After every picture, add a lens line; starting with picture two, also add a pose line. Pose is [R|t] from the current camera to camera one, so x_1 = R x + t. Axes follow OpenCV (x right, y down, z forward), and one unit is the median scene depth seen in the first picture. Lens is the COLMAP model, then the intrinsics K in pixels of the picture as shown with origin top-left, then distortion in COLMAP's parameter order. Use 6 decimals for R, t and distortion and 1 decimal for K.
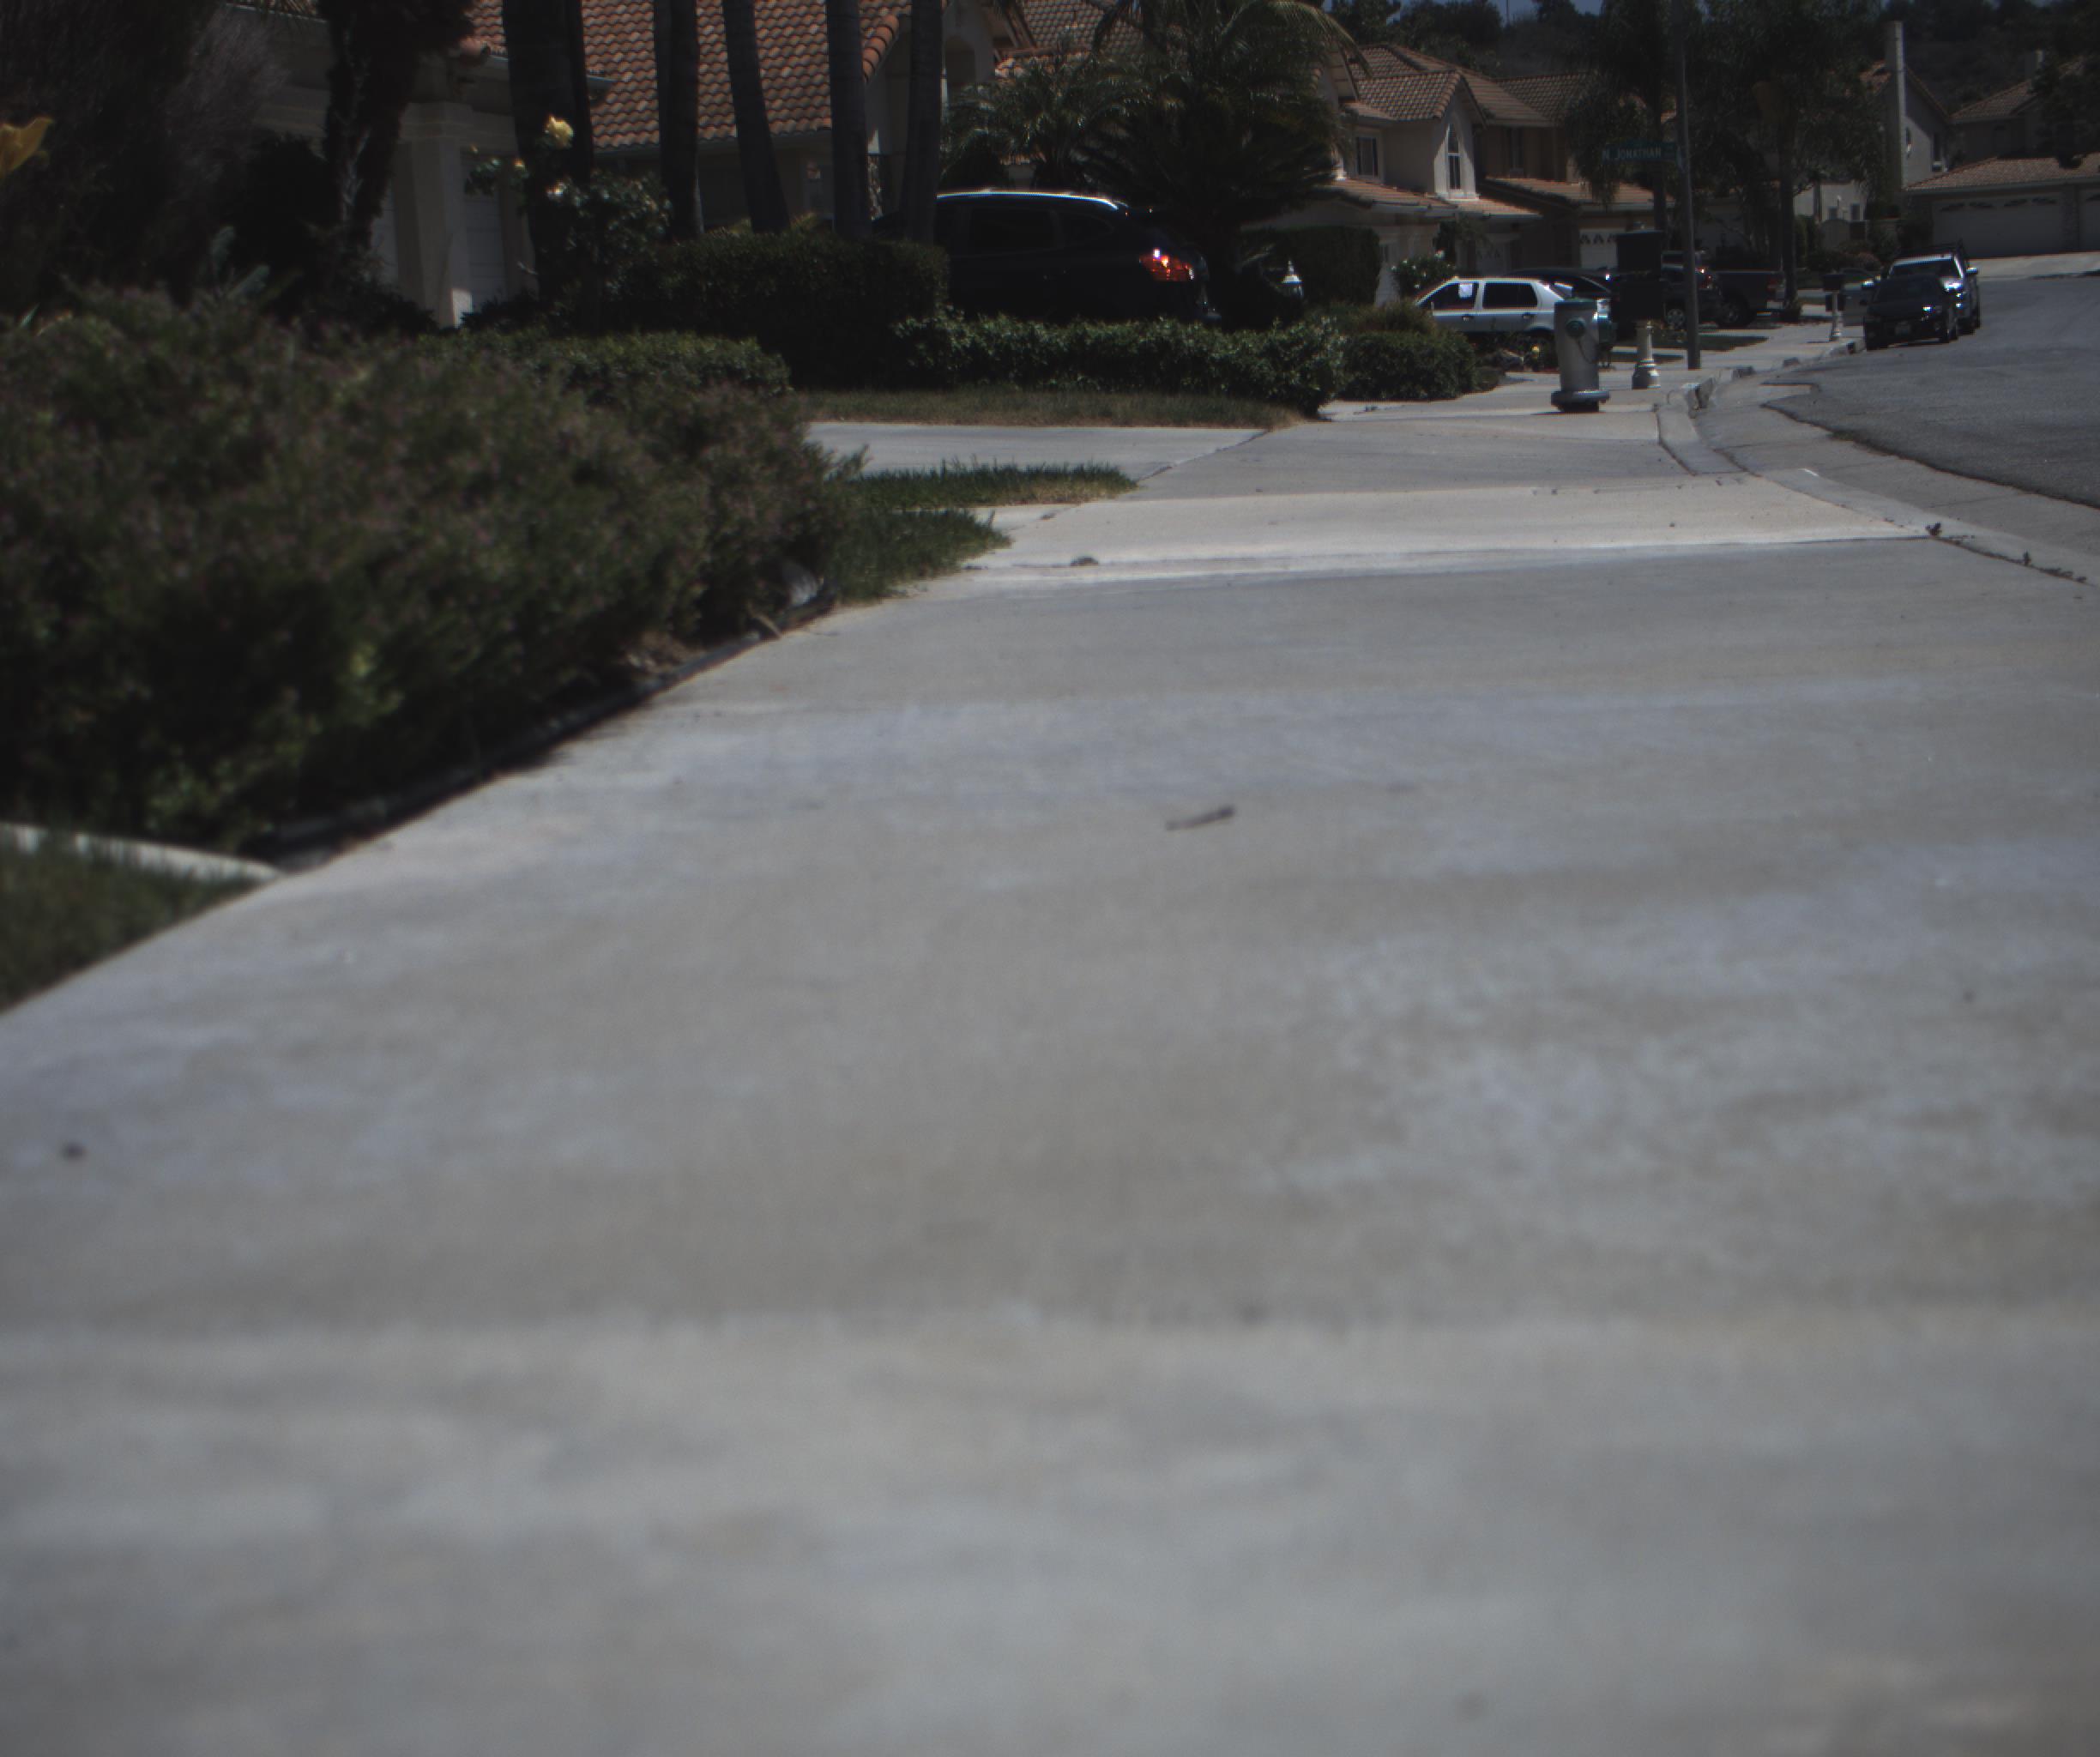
lens RADIAL K [[3709.6, 0, 1057.3], [0, 3709.6, 891.6], [0, 0, 1]] dist [-0.069926, 0.000000]
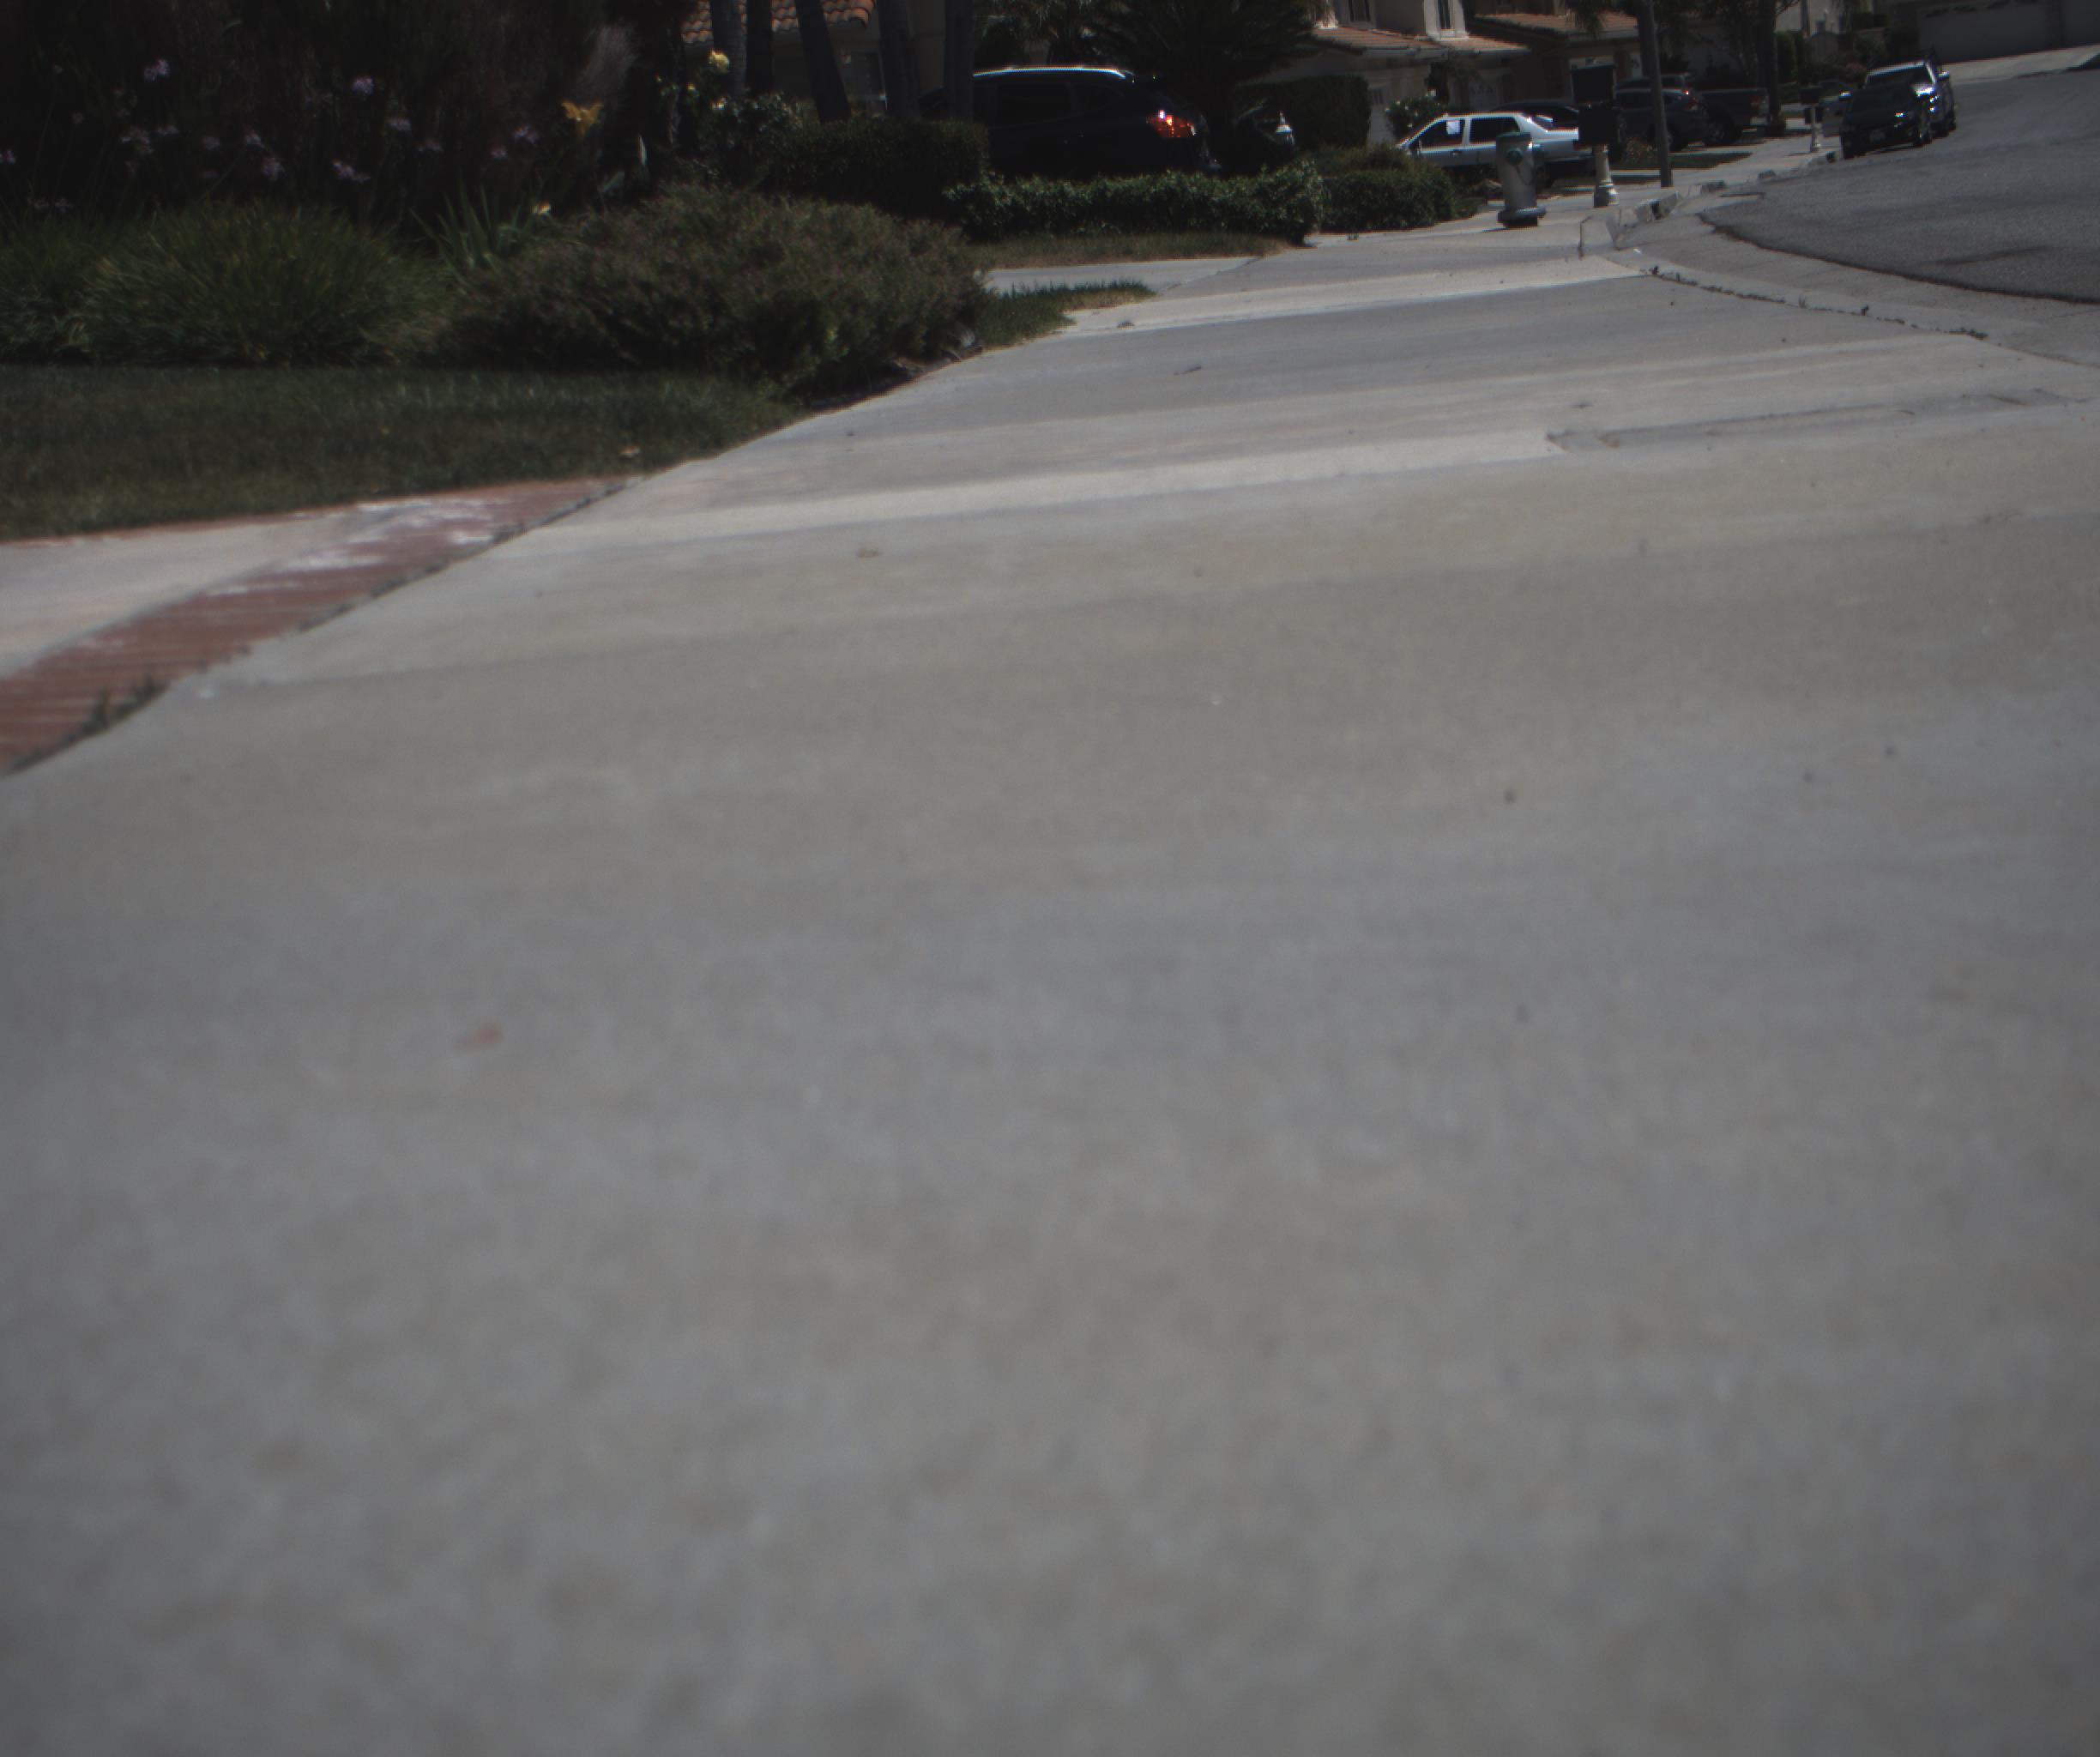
lens RADIAL K [[3709.6, 0, 1050.7], [0, 3709.6, 871.2], [0, 0, 1]] dist [-0.069926, 0.000000]
pose [[0.997936, -0.062151, -0.016173, -0.002469], [0.062624, 0.997566, 0.030662, 0.017216], [0.014228, -0.031611, 0.999399, -0.109382]]
